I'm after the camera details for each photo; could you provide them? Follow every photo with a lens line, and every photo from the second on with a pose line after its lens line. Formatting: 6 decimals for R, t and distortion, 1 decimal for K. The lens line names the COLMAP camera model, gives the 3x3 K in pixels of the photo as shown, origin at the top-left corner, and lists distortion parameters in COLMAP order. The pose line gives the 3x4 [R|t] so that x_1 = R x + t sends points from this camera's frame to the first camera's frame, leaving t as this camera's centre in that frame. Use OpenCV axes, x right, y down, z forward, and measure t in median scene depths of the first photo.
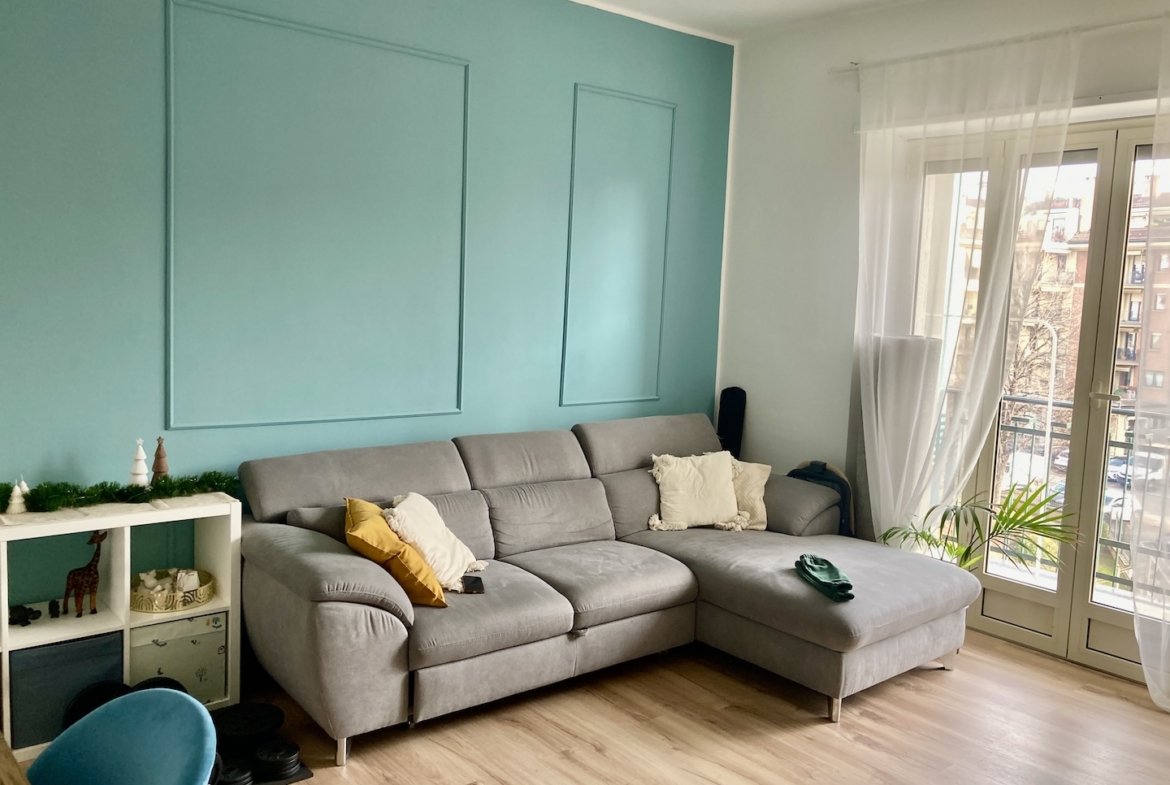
lens RADIAL K [[957.2, 0, 583.5], [0, 957.2, 386.9], [0, 0, 1]] dist [0.026285, -0.037271]
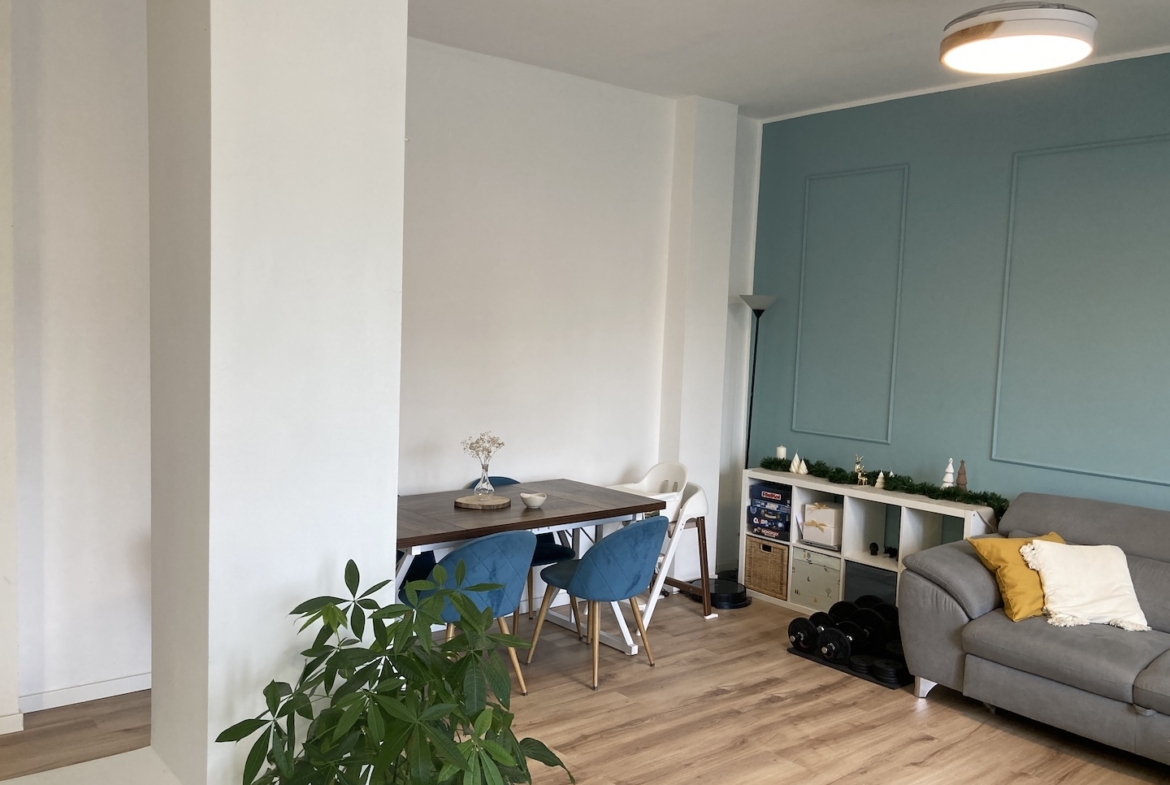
lens RADIAL K [[957.2, 0, 575.8], [0, 957.2, 397.3], [0, 0, 1]] dist [0.026285, -0.037271]
pose [[-0.002215, 0.033917, -0.999422, 1.038485], [-0.136042, 0.990123, 0.033903, -0.011324], [0.990701, 0.136039, 0.002421, 0.423301]]
